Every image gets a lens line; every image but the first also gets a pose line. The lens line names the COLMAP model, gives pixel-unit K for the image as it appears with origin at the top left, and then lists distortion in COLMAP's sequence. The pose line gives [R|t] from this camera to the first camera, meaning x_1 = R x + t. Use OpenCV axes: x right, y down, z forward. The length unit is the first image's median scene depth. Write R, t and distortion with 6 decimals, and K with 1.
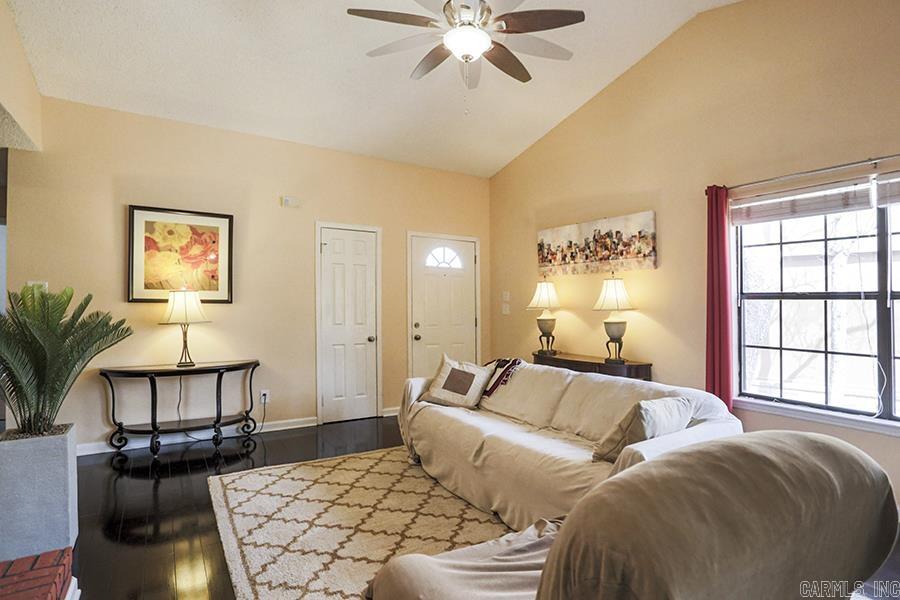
lens RADIAL K [[492.1, 0, 451.5], [0, 492.1, 304.4], [0, 0, 1]] dist [-0.004088, -0.000045]
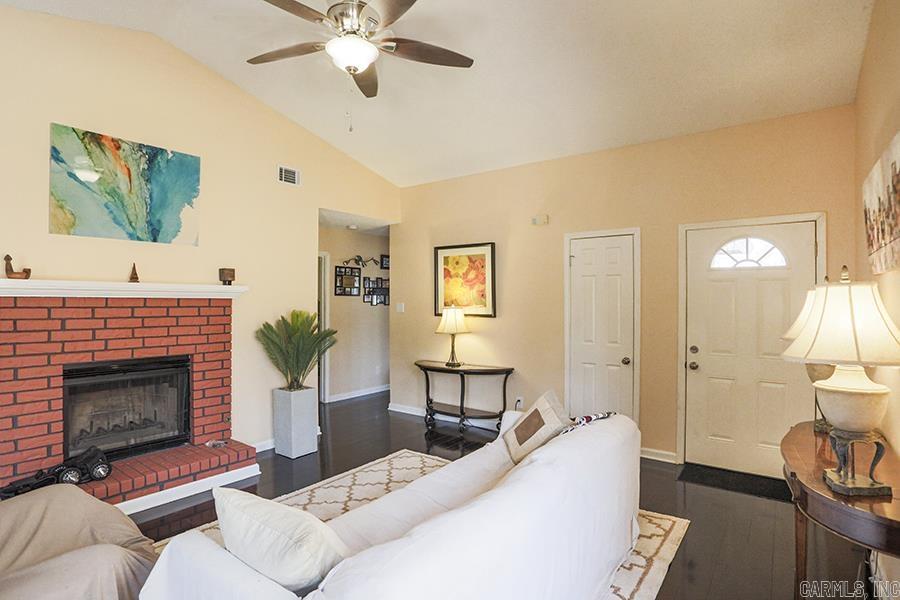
lens RADIAL K [[492.1, 0, 451.5], [0, 492.1, 304.4], [0, 0, 1]] dist [-0.004088, -0.000045]
pose [[0.360738, -0.006891, -0.932642, 0.624104], [-0.001100, 0.999969, -0.007814, -0.024901], [0.932667, 0.003844, 0.360719, 0.498203]]
